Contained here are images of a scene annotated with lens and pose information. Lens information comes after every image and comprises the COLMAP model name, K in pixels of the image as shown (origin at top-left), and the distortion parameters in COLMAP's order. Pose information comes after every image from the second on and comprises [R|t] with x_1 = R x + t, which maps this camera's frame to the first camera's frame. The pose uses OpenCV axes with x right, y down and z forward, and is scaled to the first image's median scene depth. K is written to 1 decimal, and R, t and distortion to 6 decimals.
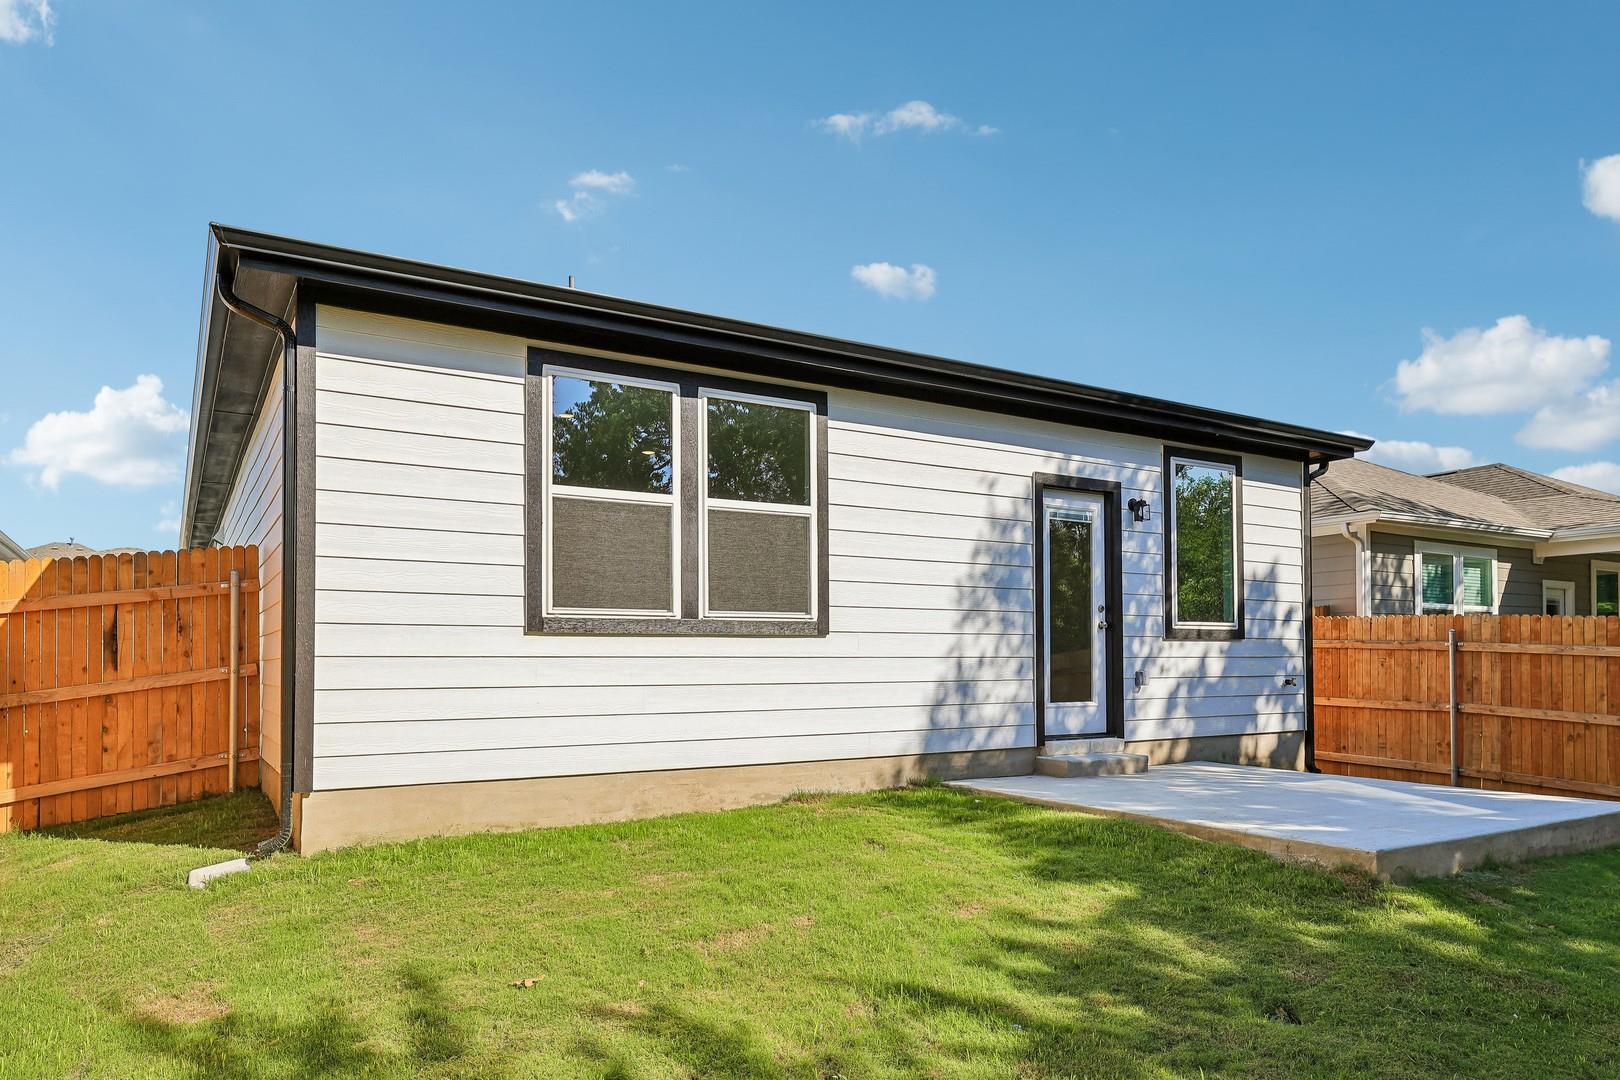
lens RADIAL K [[1054.5, 0, 813.0], [0, 1054.5, 659.2], [0, 0, 1]] dist [-0.028242, -0.000068]
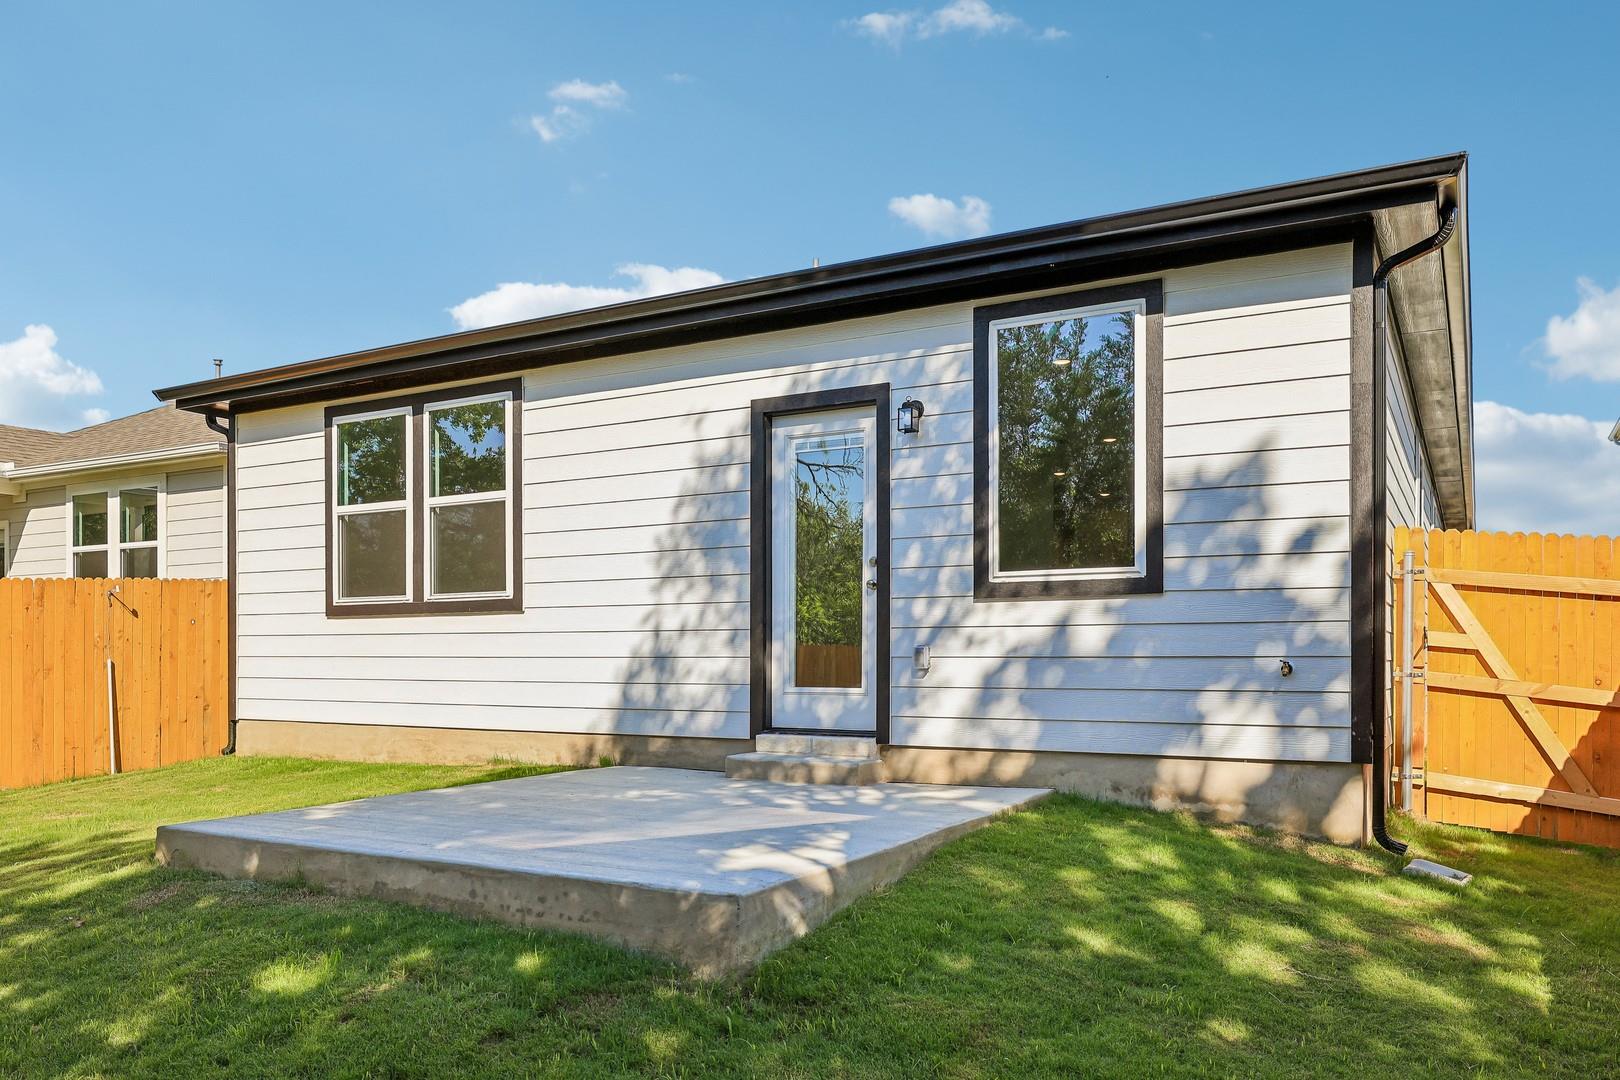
lens RADIAL K [[1187.8, 0, 811.7], [0, 1187.8, 674.8], [0, 0, 1]] dist [-0.001331, 0.001307]
pose [[0.489143, 0.011520, -0.872128, 1.062800], [-0.000866, 0.999919, 0.012722, 0.022999], [0.872203, -0.005467, 0.489113, 0.606862]]
